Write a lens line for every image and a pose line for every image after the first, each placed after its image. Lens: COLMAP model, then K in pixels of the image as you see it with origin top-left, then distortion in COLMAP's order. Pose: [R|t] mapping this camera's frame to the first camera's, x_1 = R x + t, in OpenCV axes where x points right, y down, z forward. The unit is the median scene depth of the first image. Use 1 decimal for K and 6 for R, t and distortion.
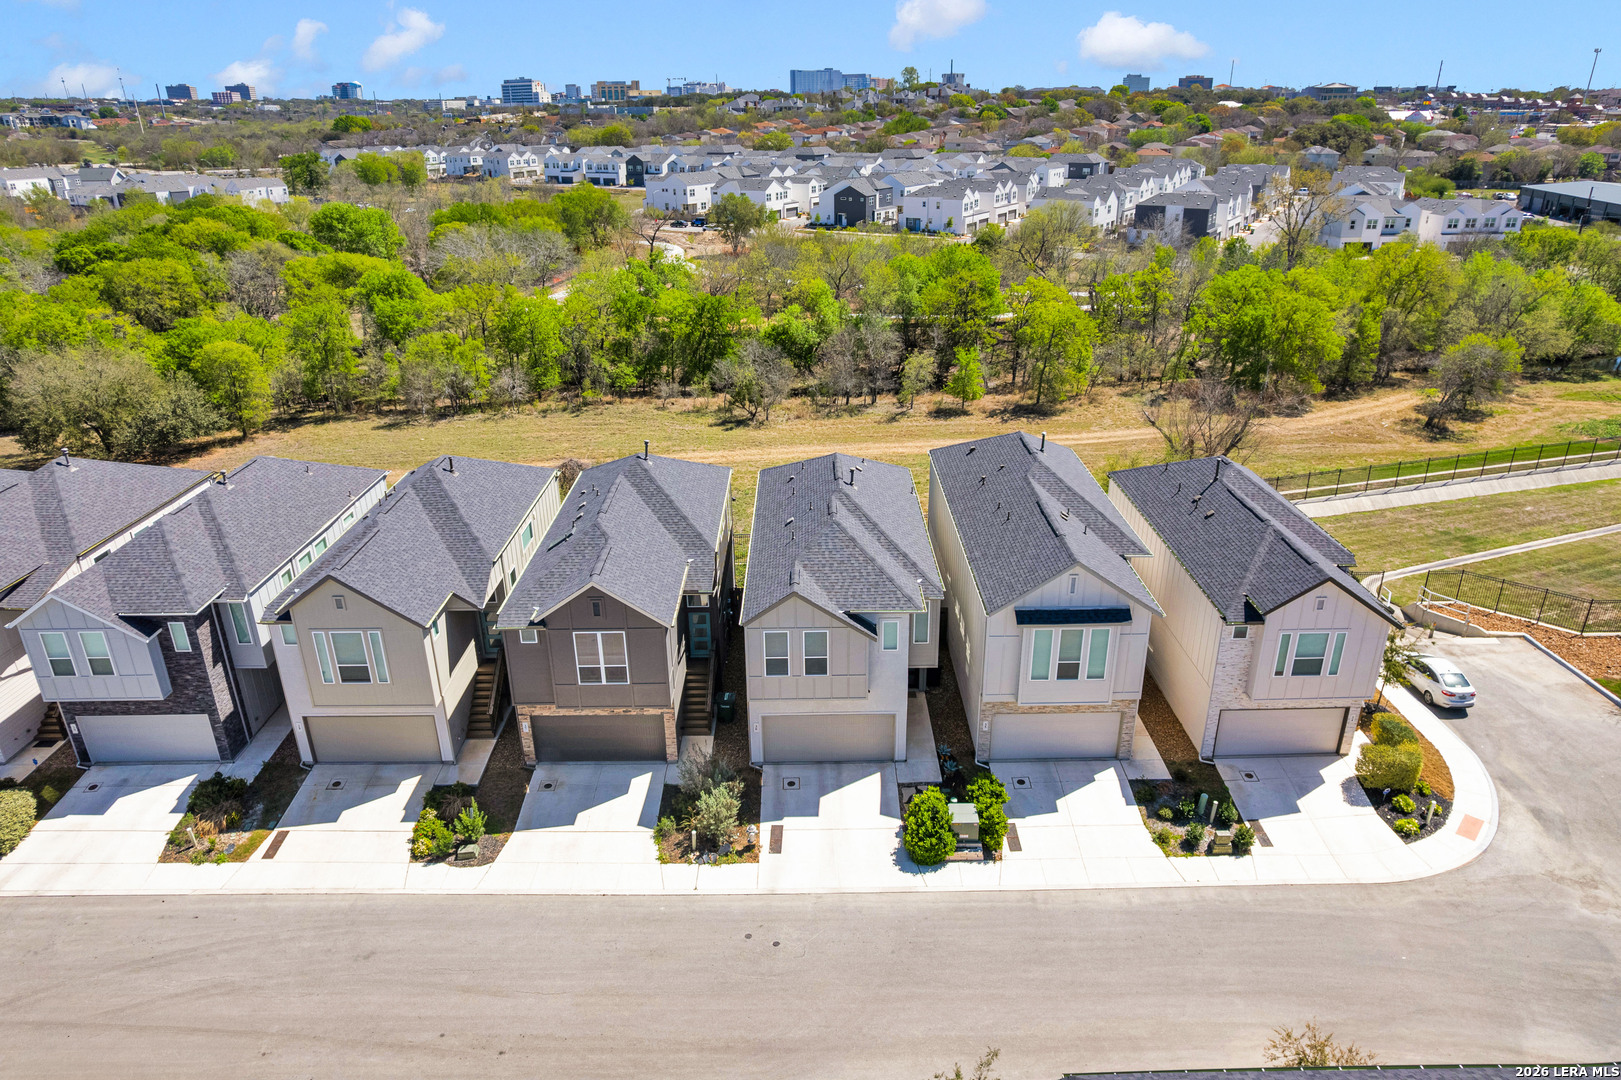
lens RADIAL K [[1033.5, 0, 810.5], [0, 1033.5, 540.0], [0, 0, 1]] dist [-0.068565, 0.056237]
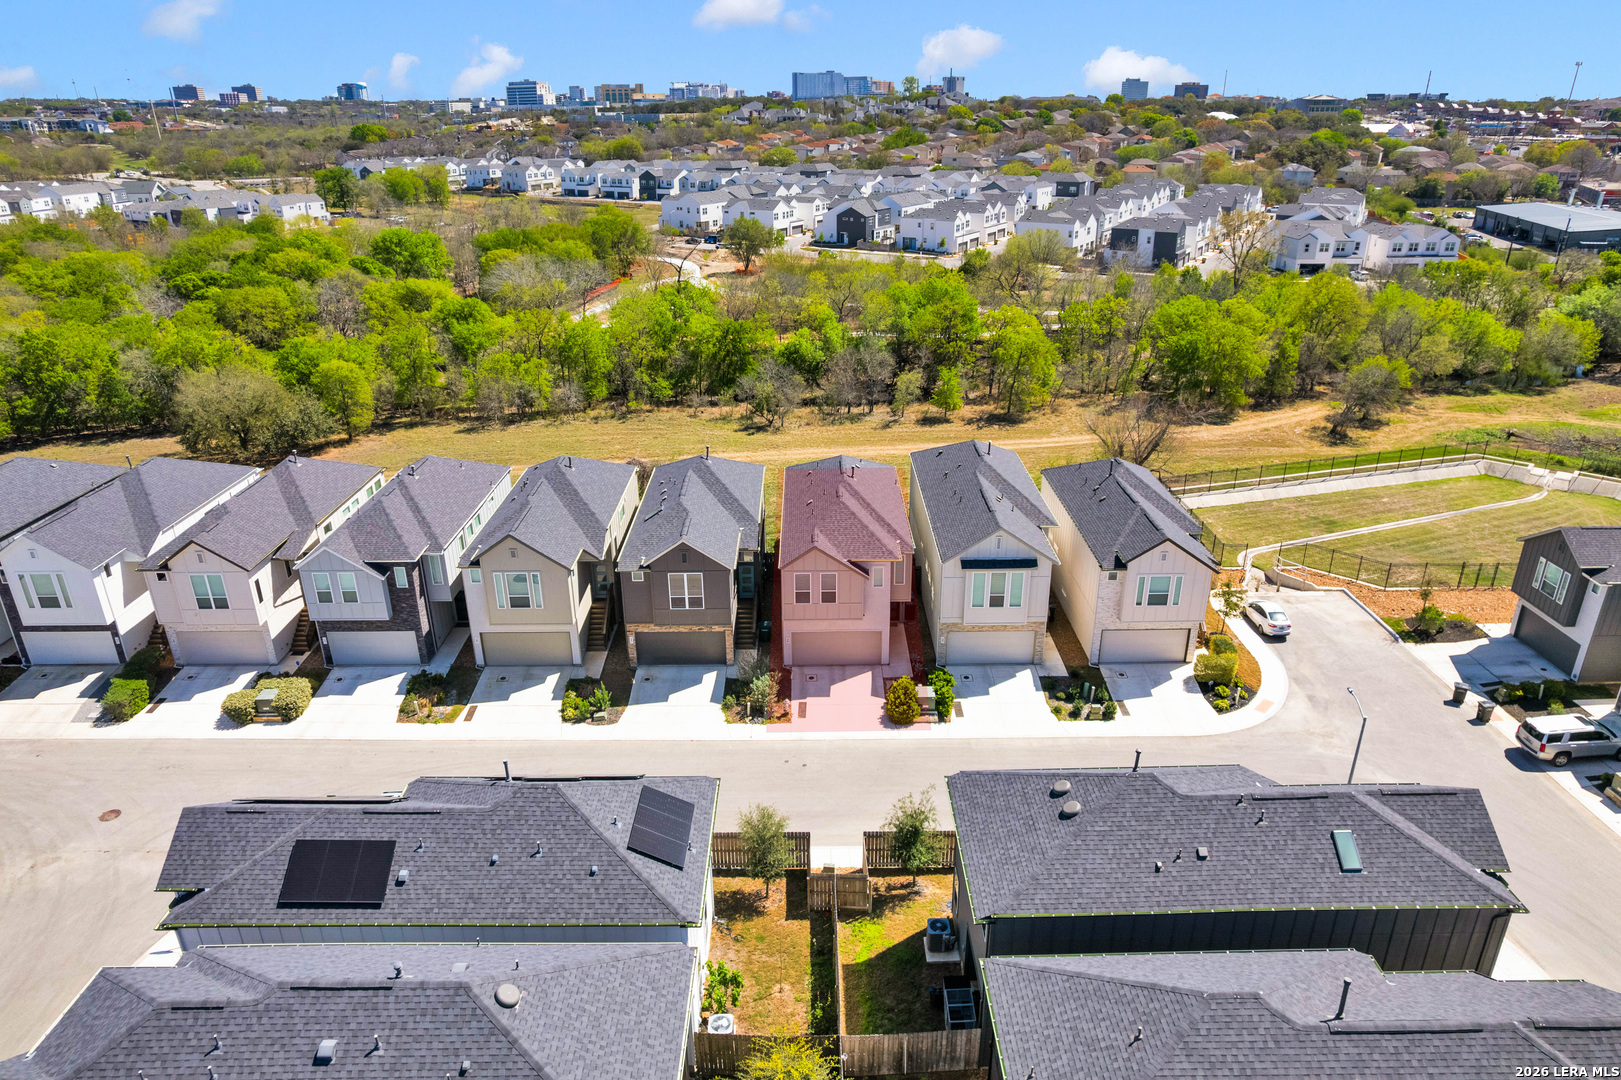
lens RADIAL K [[1033.5, 0, 810.5], [0, 1033.5, 540.0], [0, 0, 1]] dist [-0.068565, 0.056237]
pose [[0.999995, 0.003108, 0.000014, -0.008158], [-0.003108, 0.999995, 0.000470, 0.014739], [-0.000013, -0.000470, 1.000000, -0.192782]]
